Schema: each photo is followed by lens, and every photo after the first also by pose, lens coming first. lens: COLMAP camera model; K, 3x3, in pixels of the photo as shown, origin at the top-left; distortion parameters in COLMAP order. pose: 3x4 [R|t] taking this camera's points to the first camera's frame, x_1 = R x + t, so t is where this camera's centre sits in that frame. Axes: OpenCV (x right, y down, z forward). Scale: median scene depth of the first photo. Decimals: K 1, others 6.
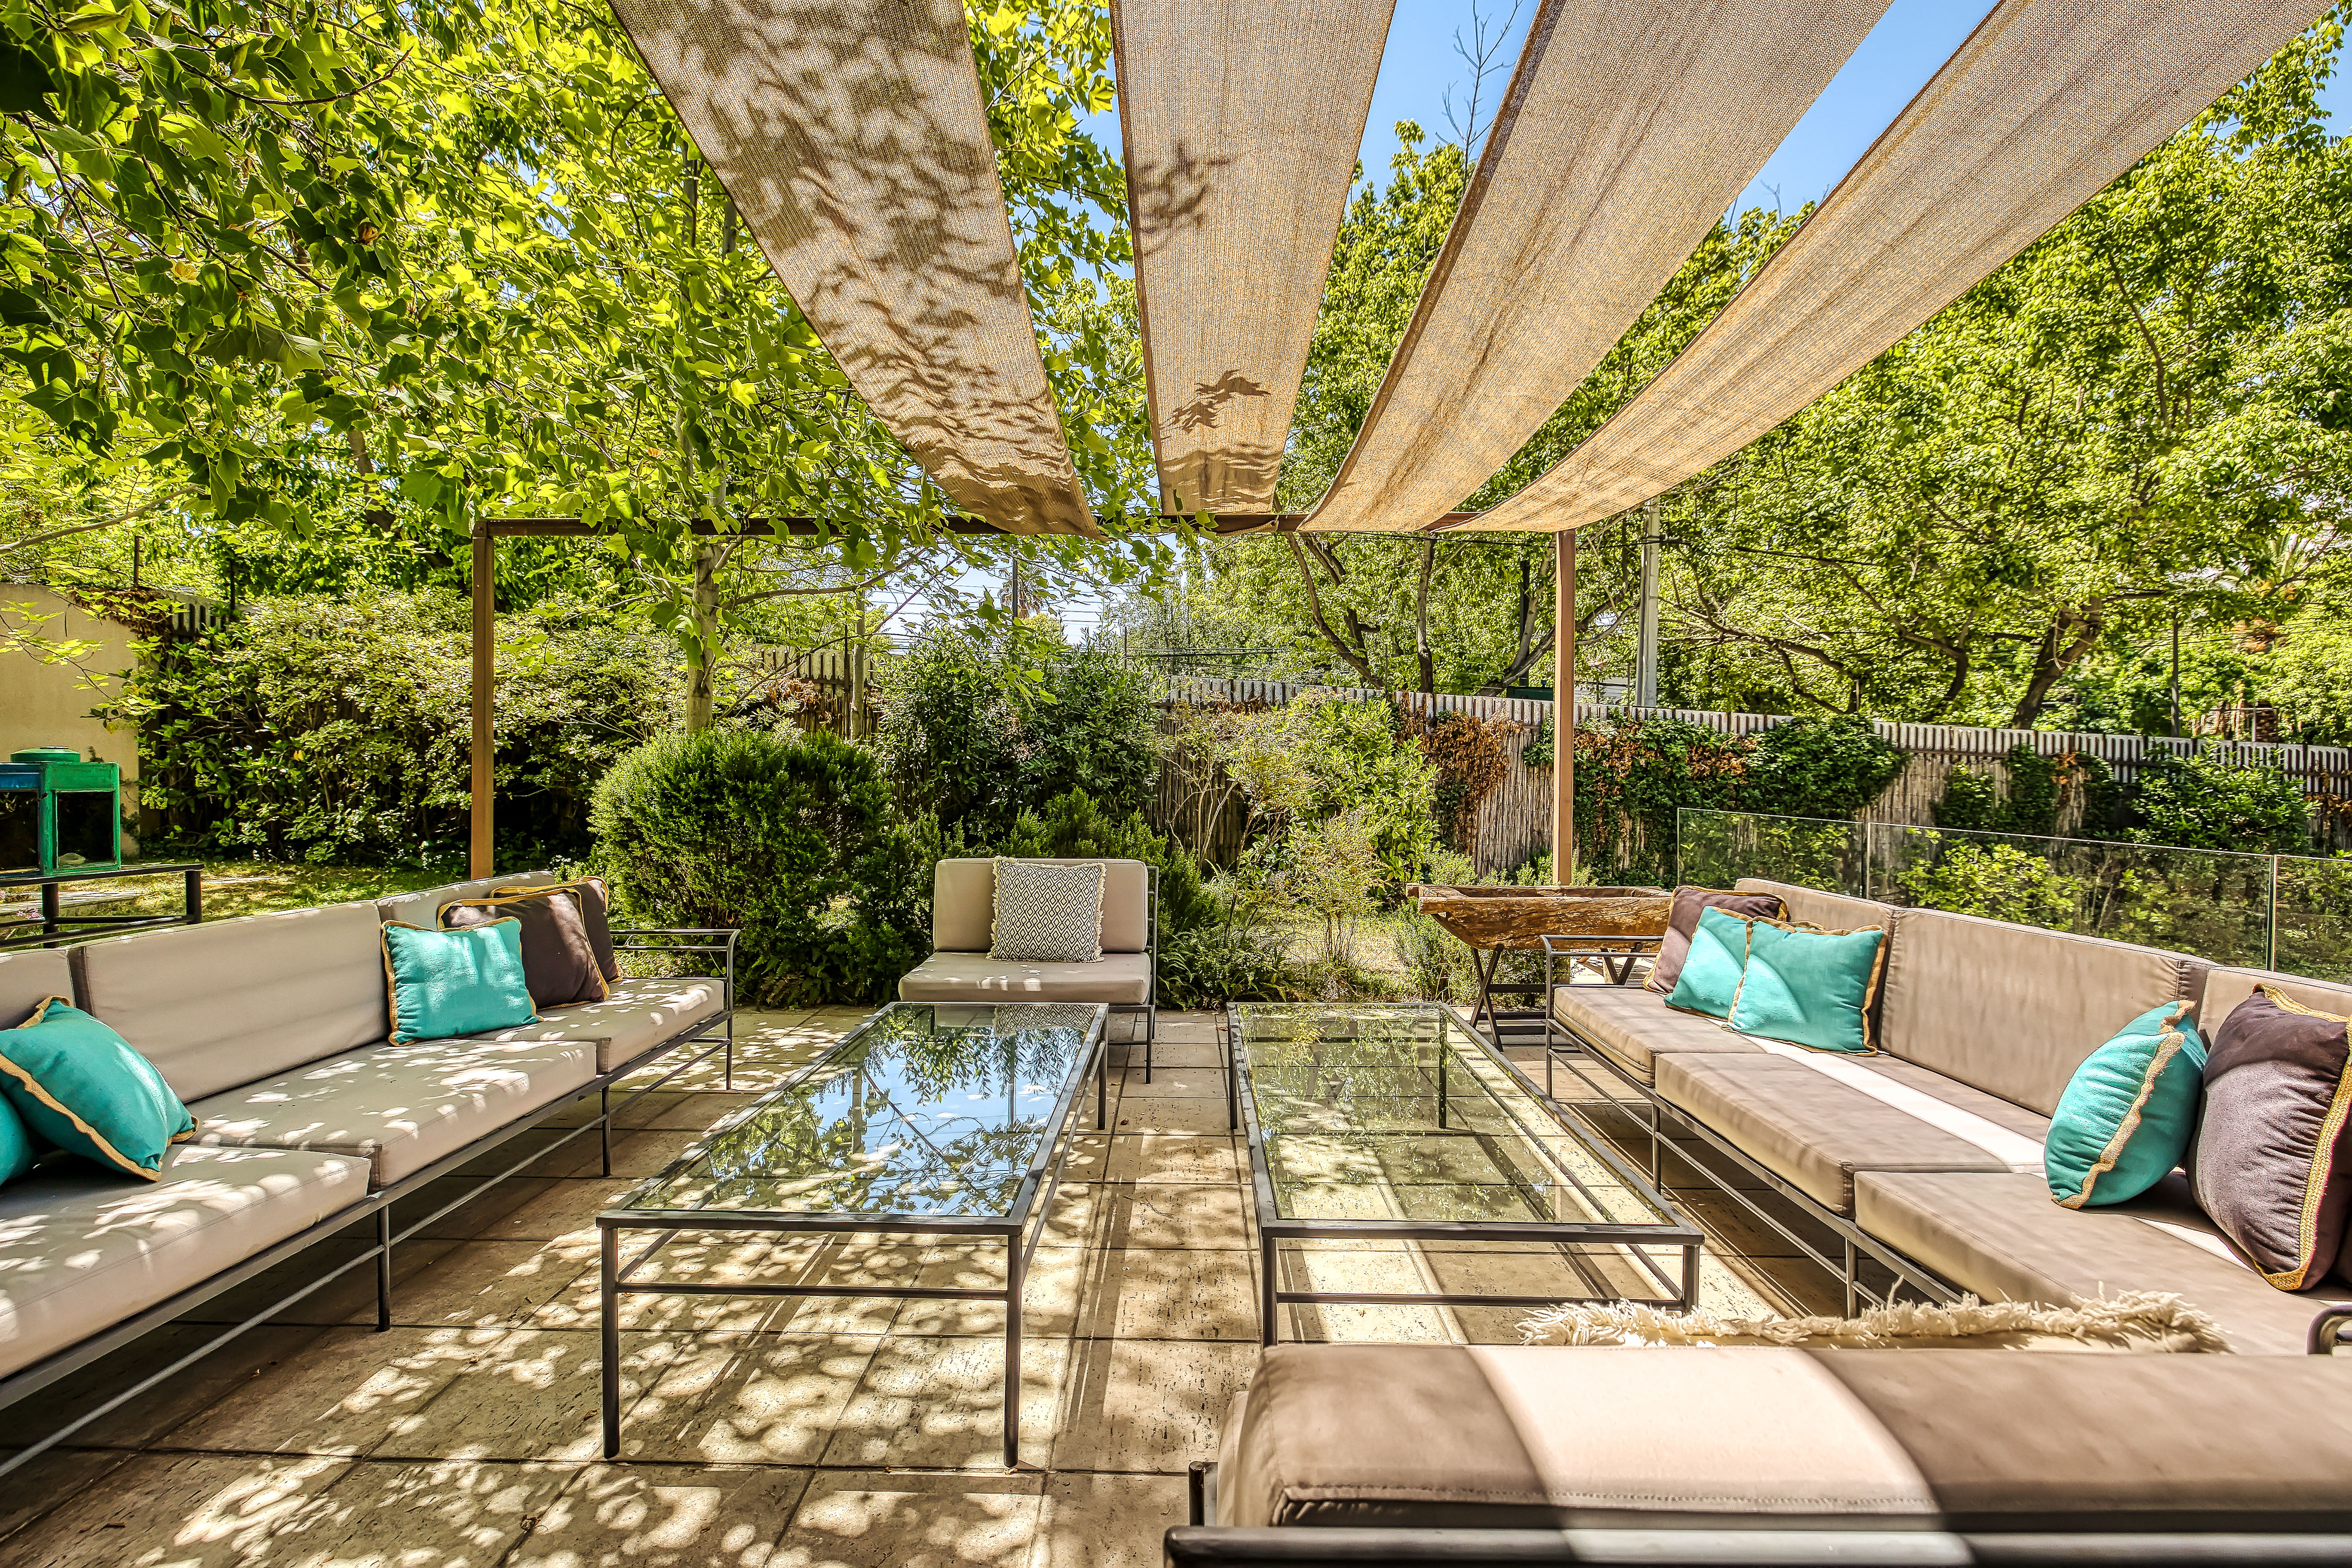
lens RADIAL K [[999.4, 0, 1156.1], [0, 999.4, 795.6], [0, 0, 1]] dist [-0.001794, -0.000643]
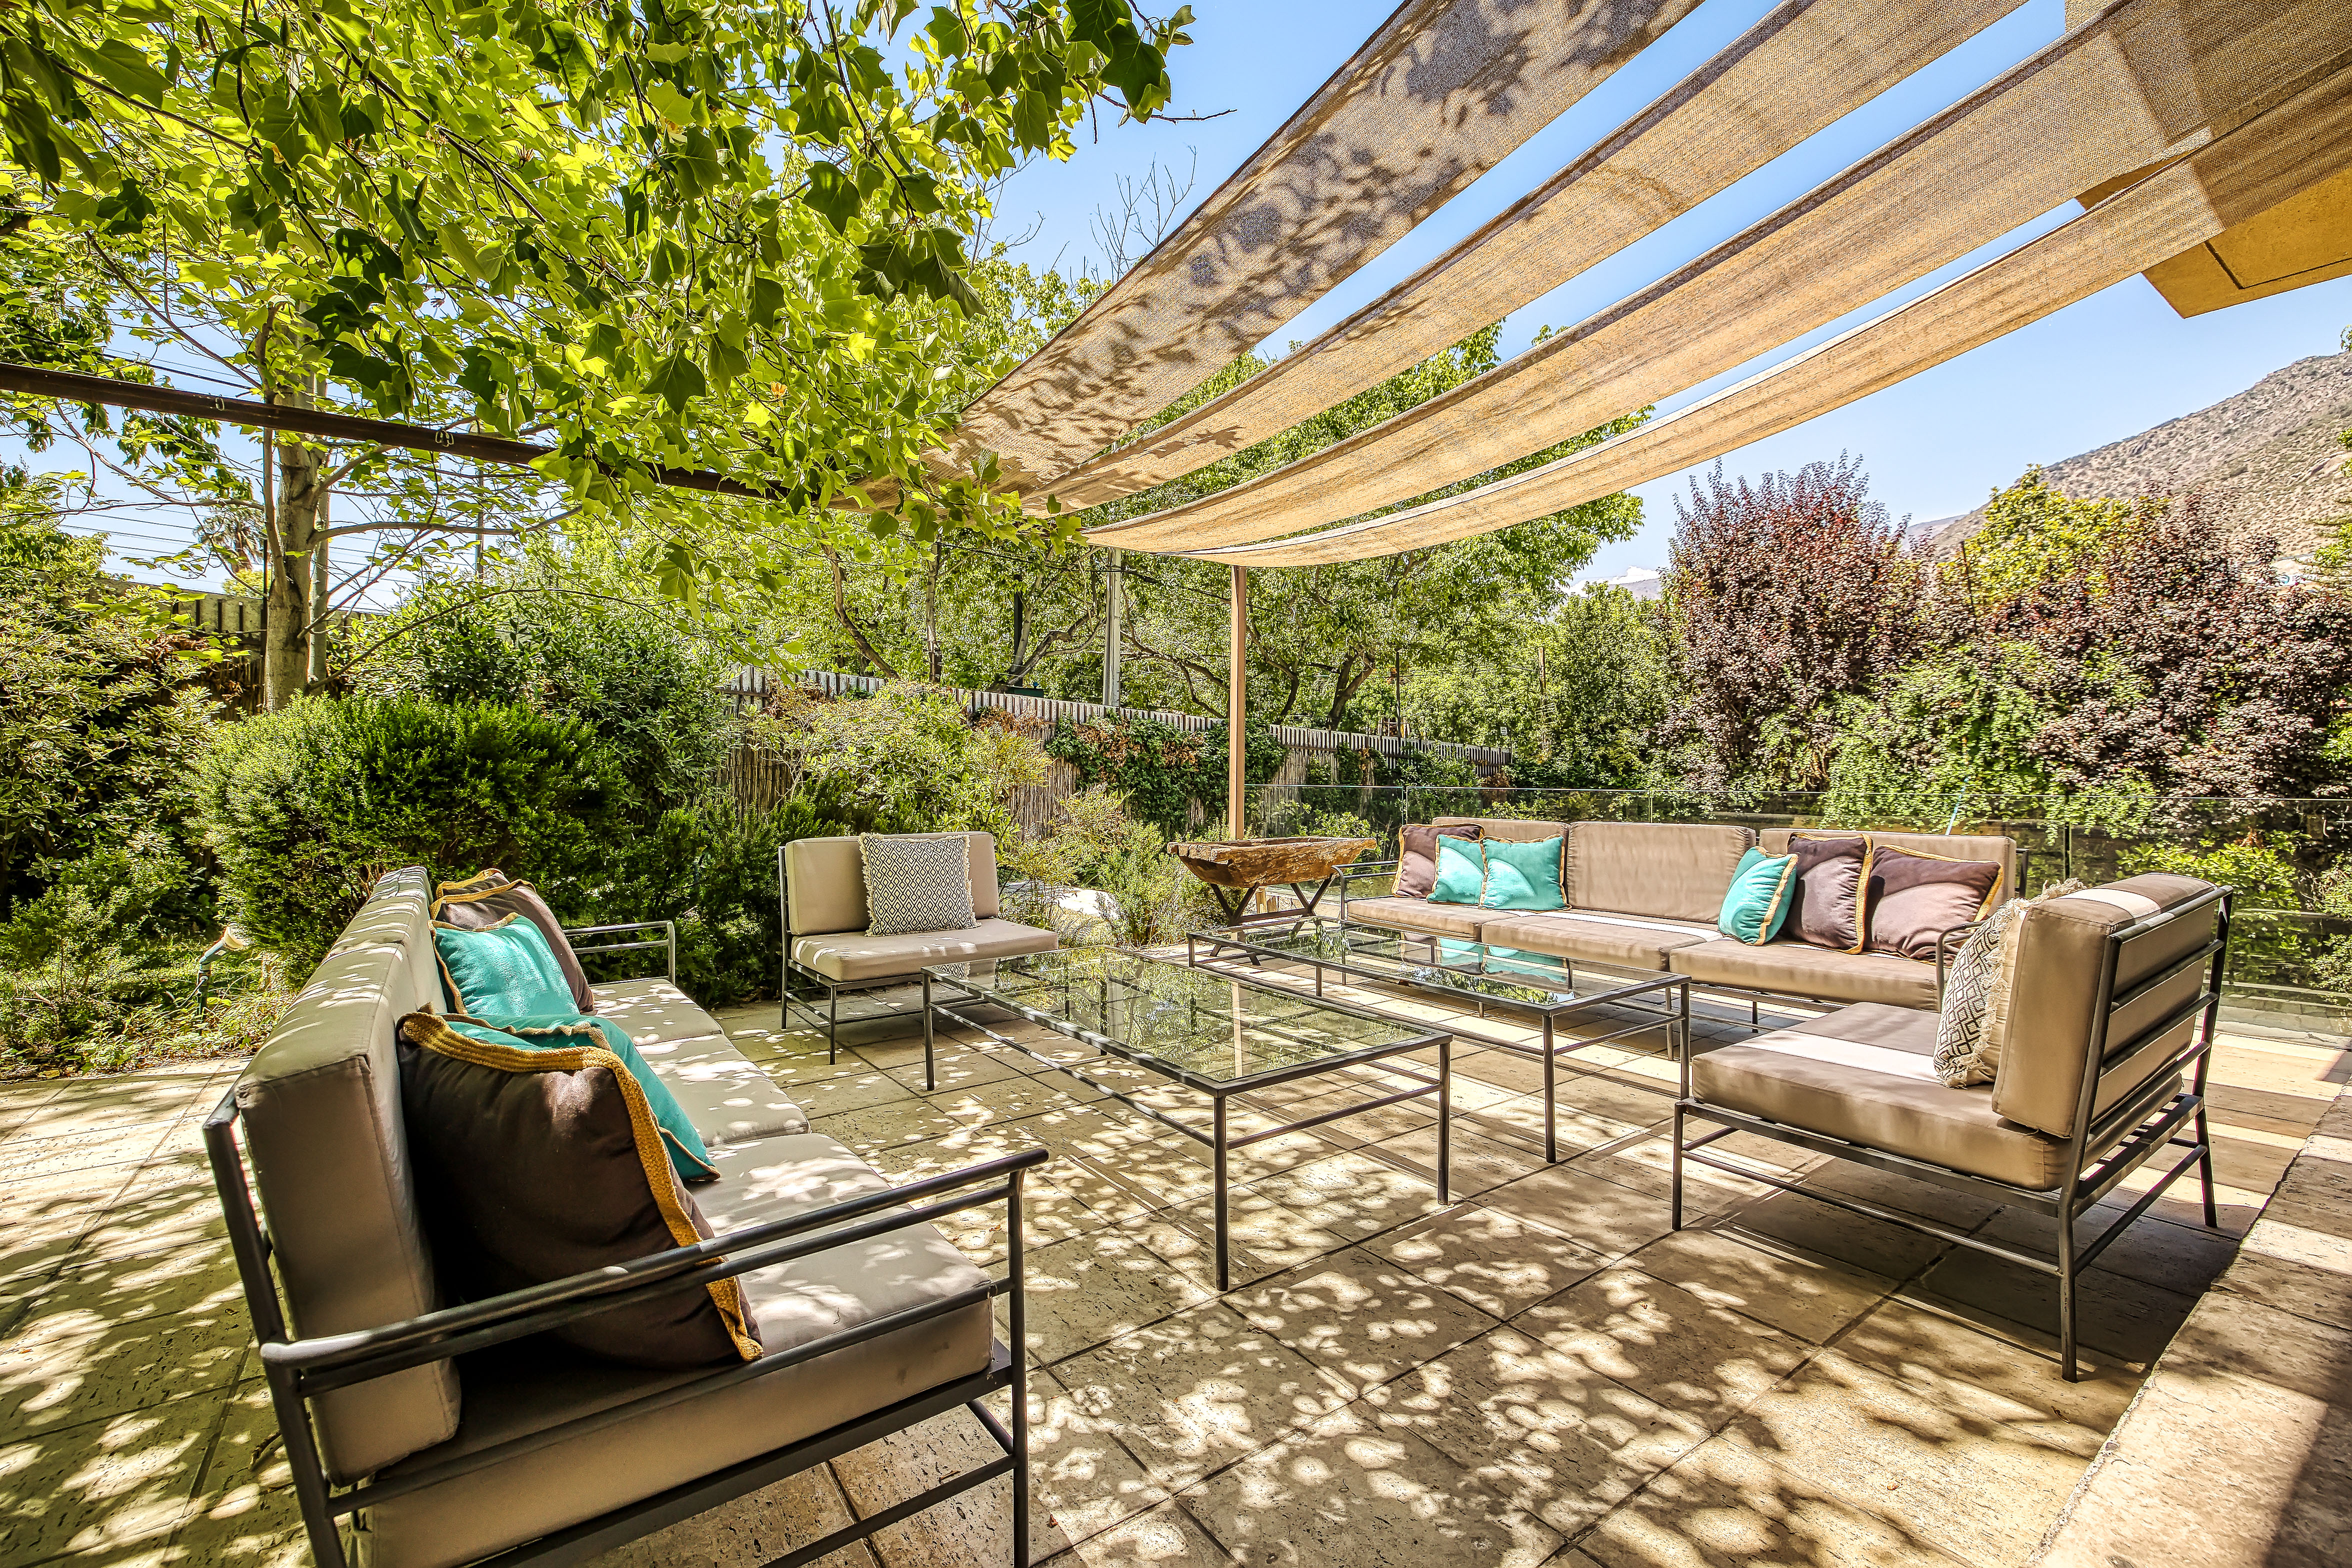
lens RADIAL K [[999.4, 0, 1175.6], [0, 999.4, 784.4], [0, 0, 1]] dist [-0.001794, -0.000643]
pose [[0.799704, -0.016583, 0.600165, -0.266623], [0.023541, 0.999716, -0.003744, 0.012608], [-0.599933, 0.017122, 0.799867, 0.014052]]
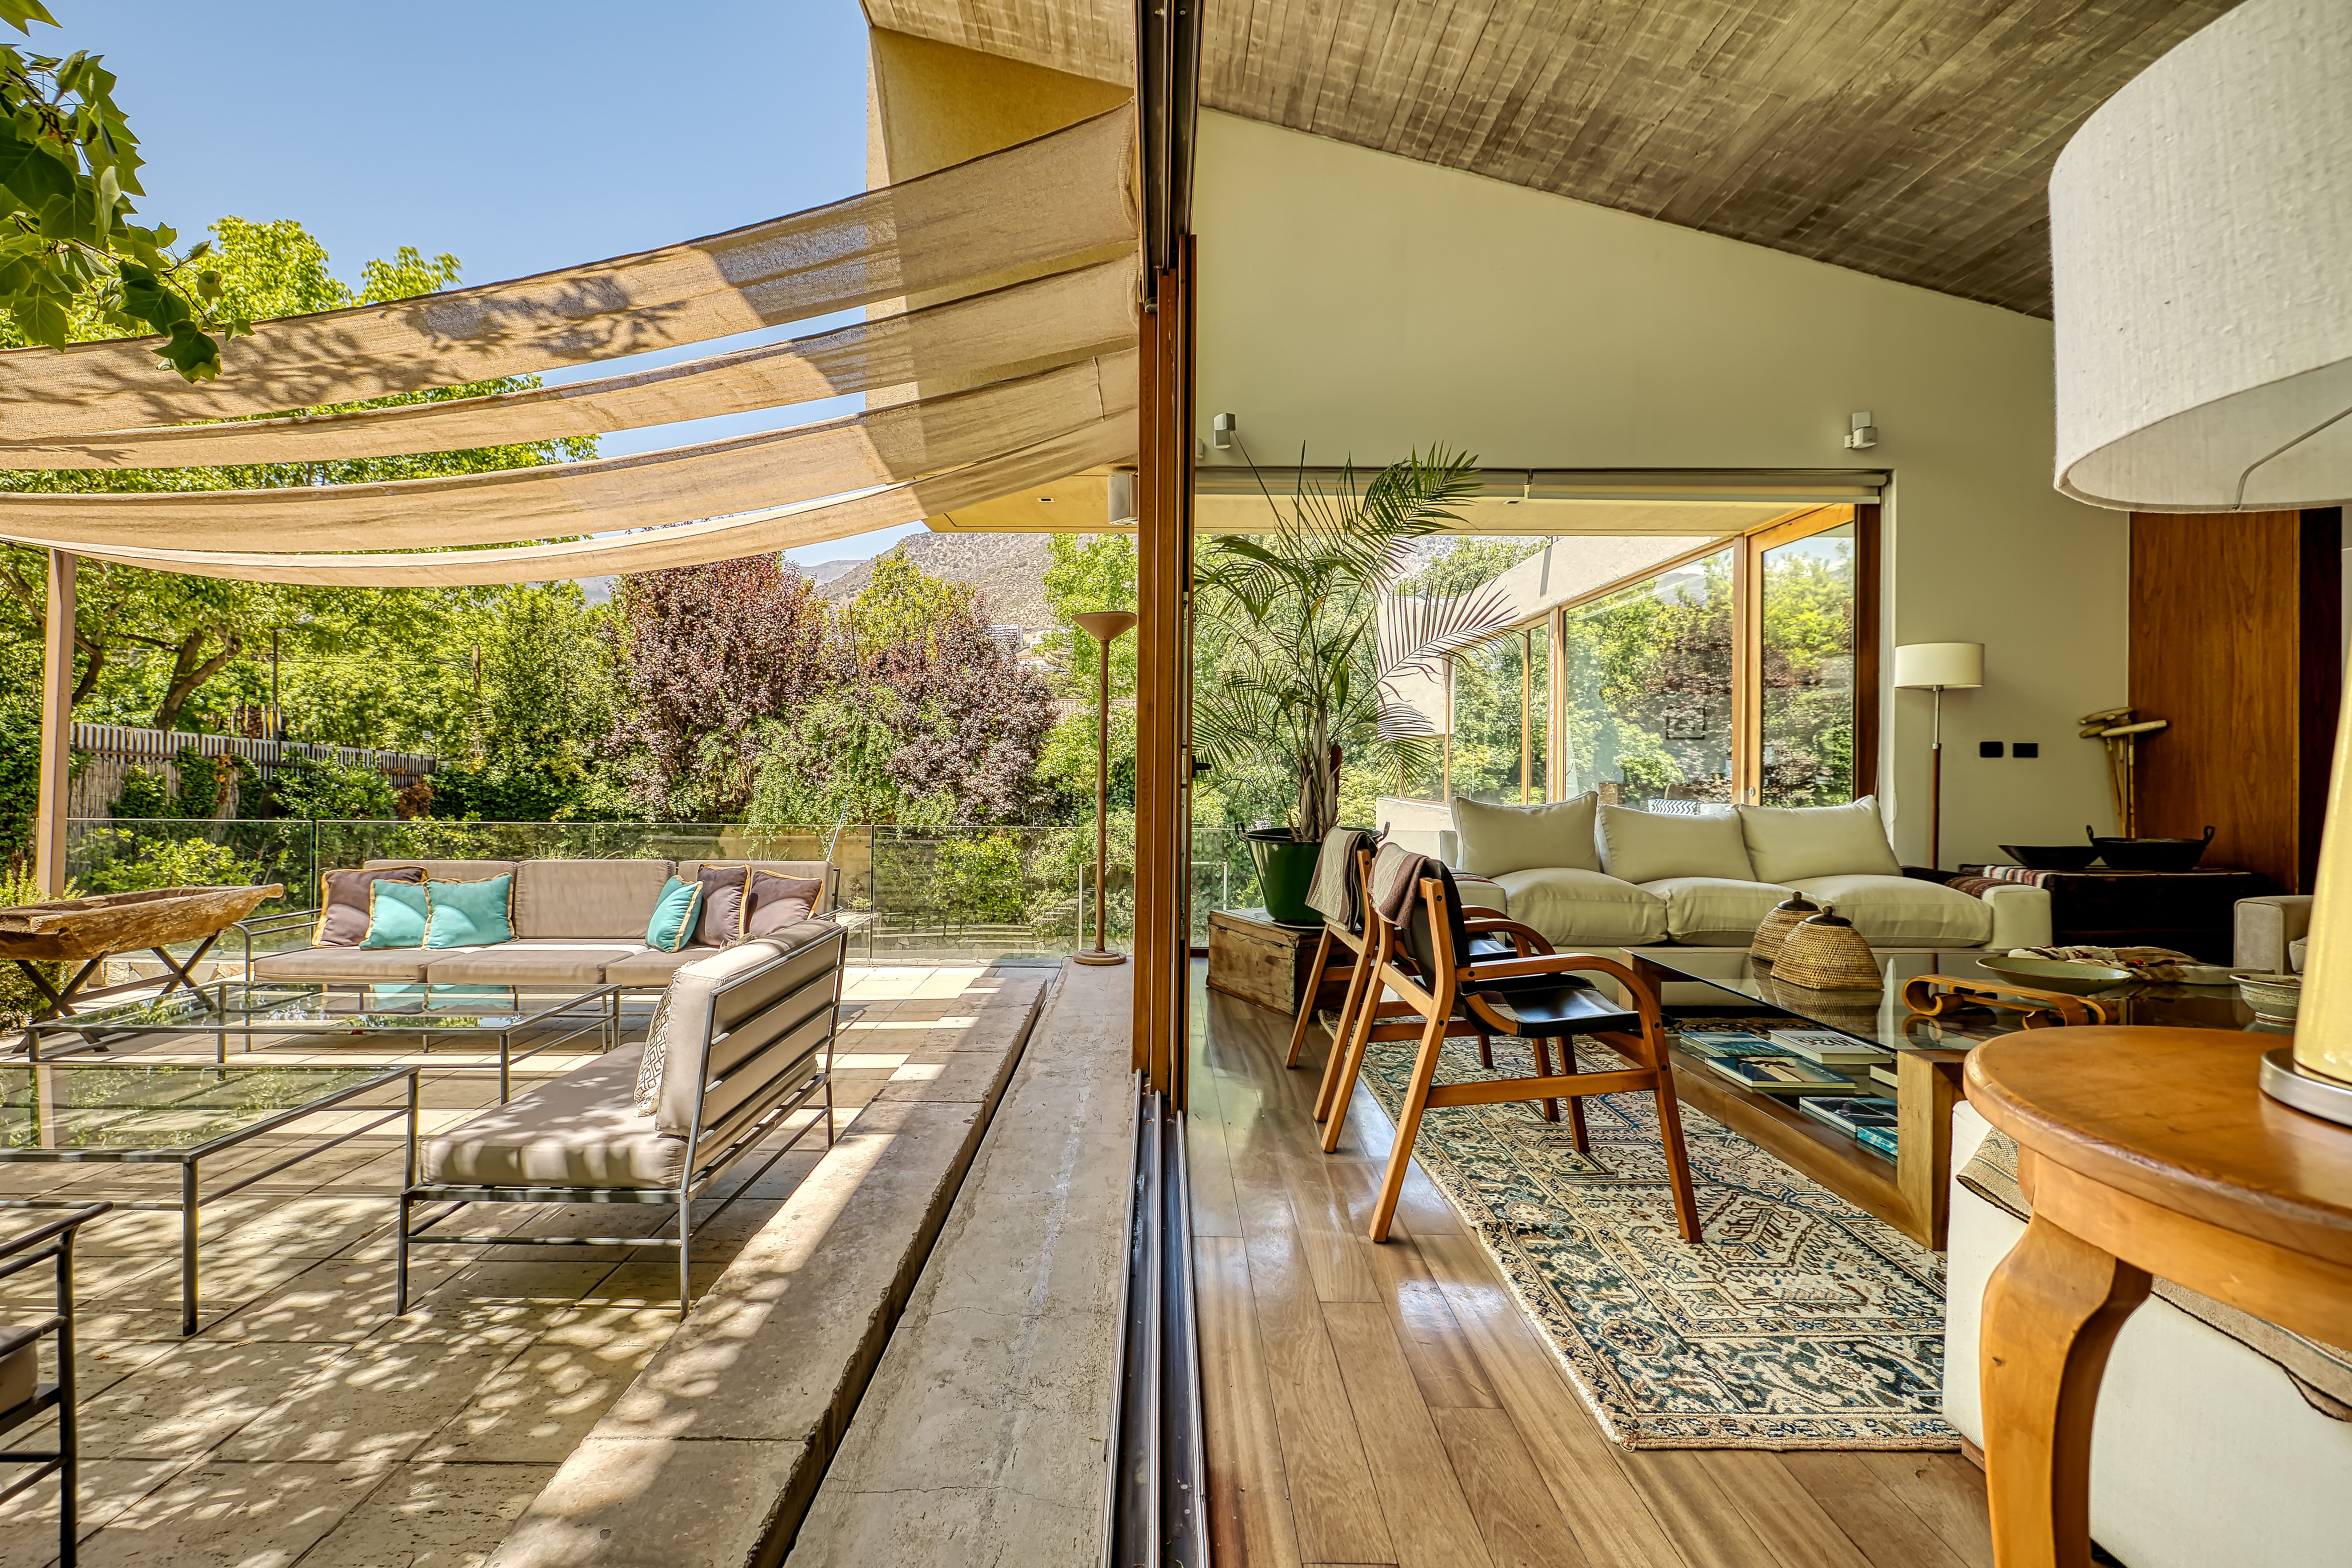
lens RADIAL K [[999.4, 0, 1152.3], [0, 999.4, 761.1], [0, 0, 1]] dist [-0.001794, -0.000643]
pose [[-0.024480, 0.007066, 0.999675, -0.392444], [0.015899, 0.999851, -0.006678, -0.016108], [-0.999574, 0.015731, -0.024589, -0.054798]]
